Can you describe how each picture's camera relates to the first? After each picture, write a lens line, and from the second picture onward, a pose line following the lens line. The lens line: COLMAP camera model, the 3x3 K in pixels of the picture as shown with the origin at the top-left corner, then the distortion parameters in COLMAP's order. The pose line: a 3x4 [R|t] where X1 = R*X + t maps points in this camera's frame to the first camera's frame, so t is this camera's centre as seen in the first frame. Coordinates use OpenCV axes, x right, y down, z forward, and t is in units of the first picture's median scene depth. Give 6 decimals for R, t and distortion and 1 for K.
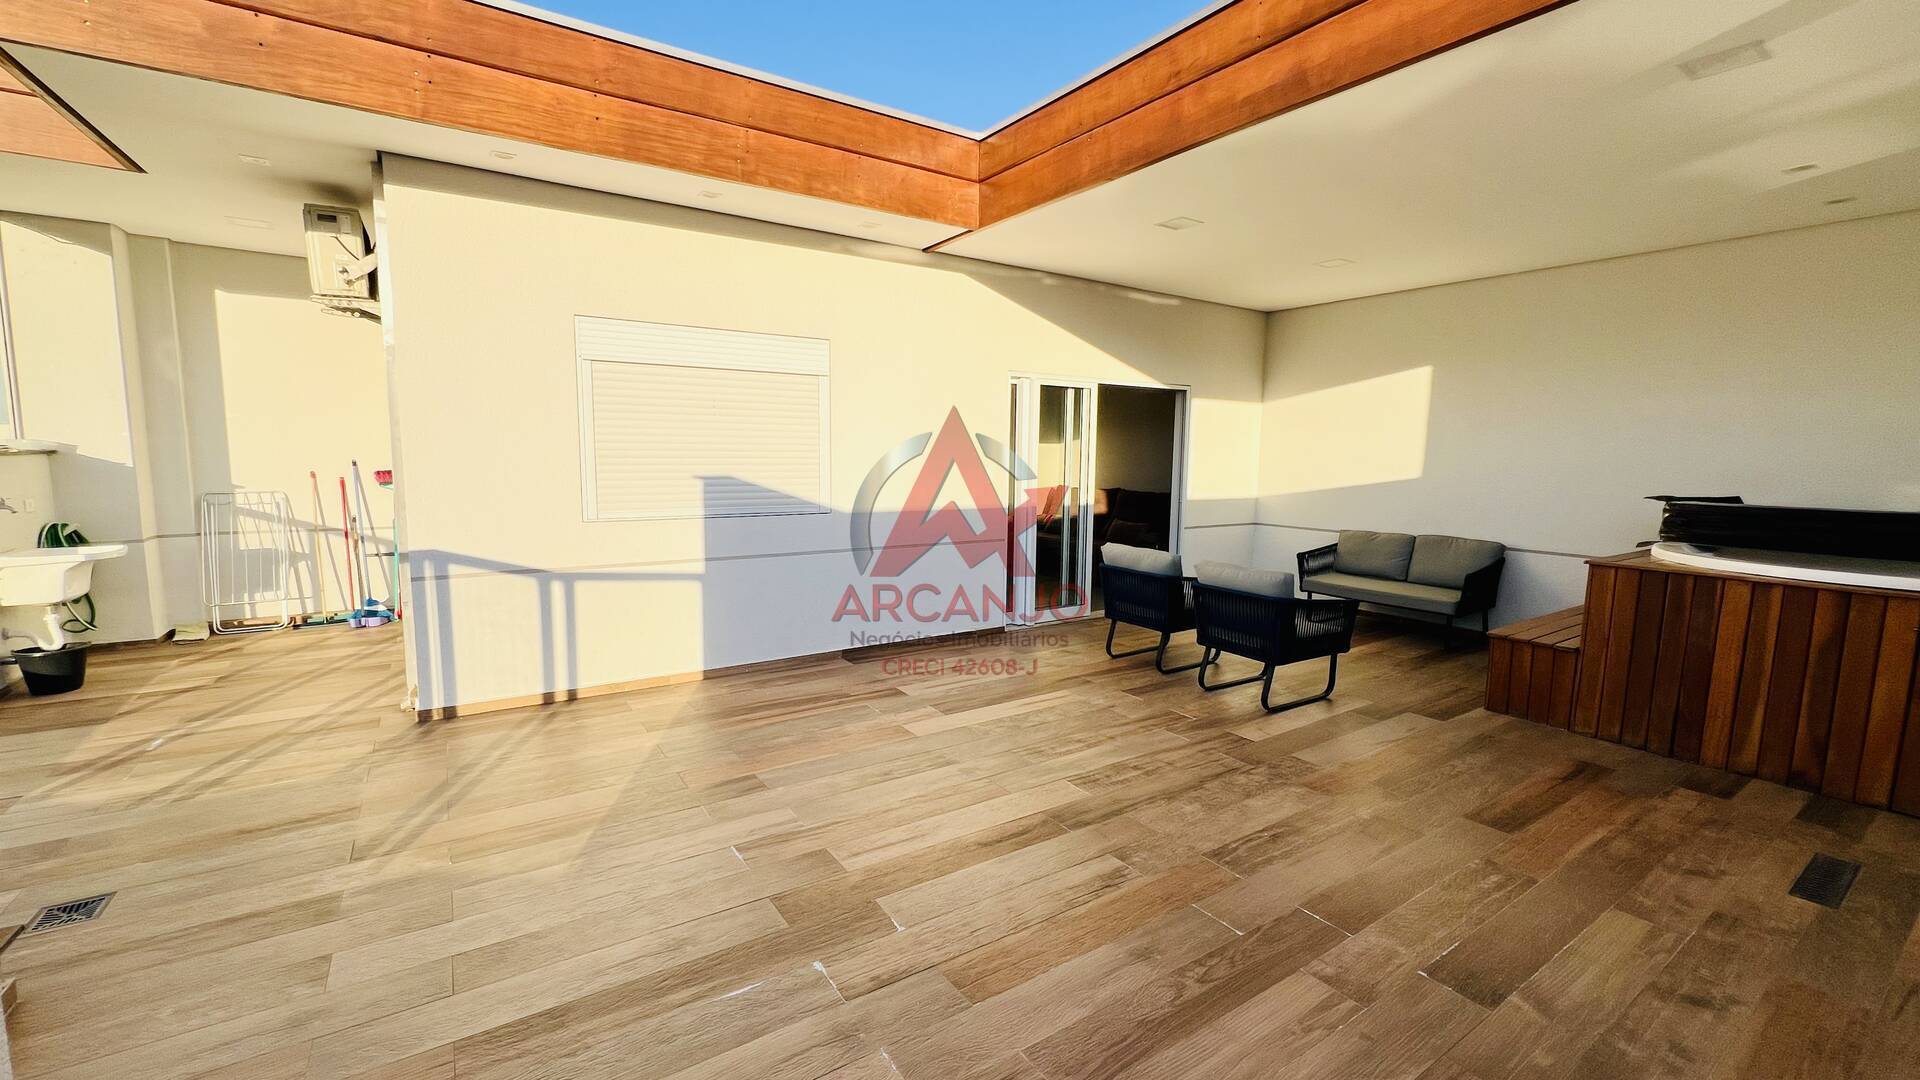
lens RADIAL K [[770.7, 0, 952.9], [0, 770.7, 539.0], [0, 0, 1]] dist [-0.003713, 0.000019]
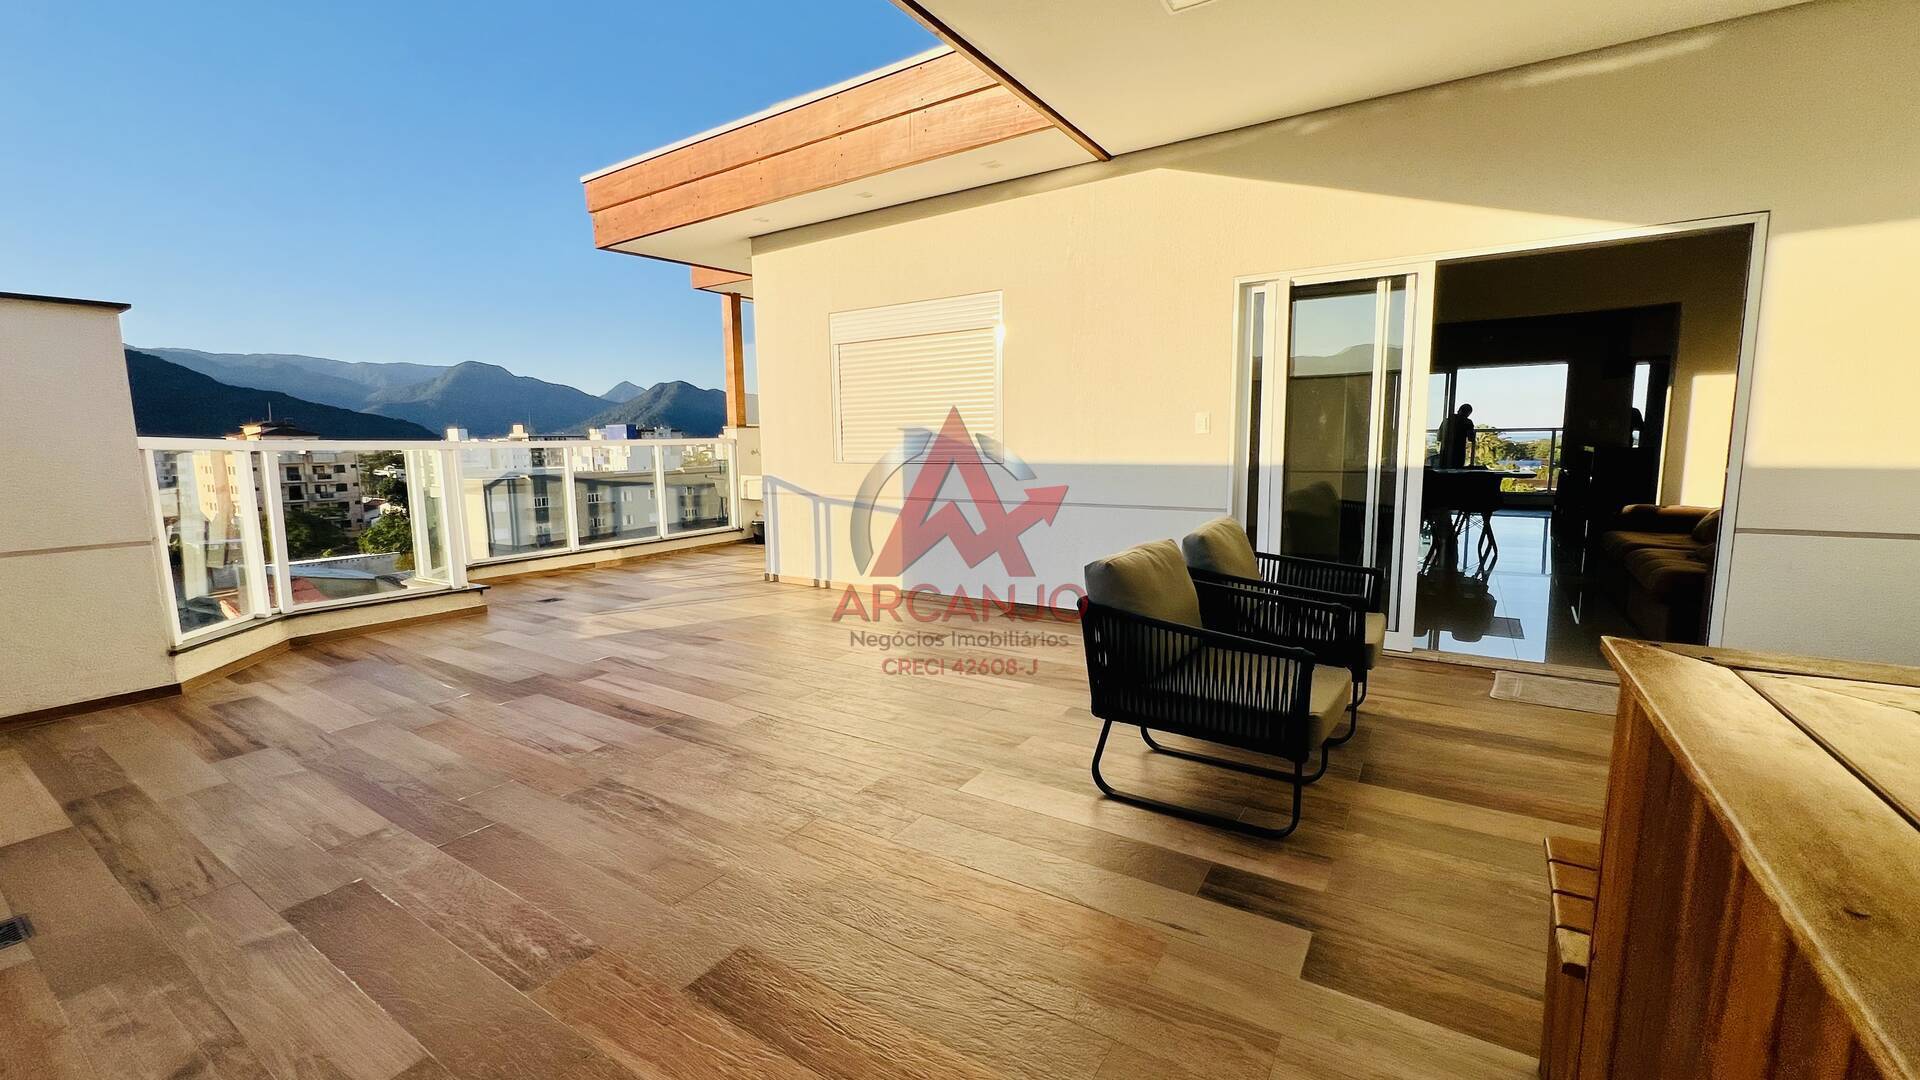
lens RADIAL K [[770.7, 0, 952.9], [0, 770.7, 539.0], [0, 0, 1]] dist [-0.003713, 0.000019]
pose [[0.390993, 0.100400, -0.914901, 1.339946], [-0.086343, 0.993650, 0.072143, -0.005128], [0.916335, 0.050788, 0.397179, 0.975176]]
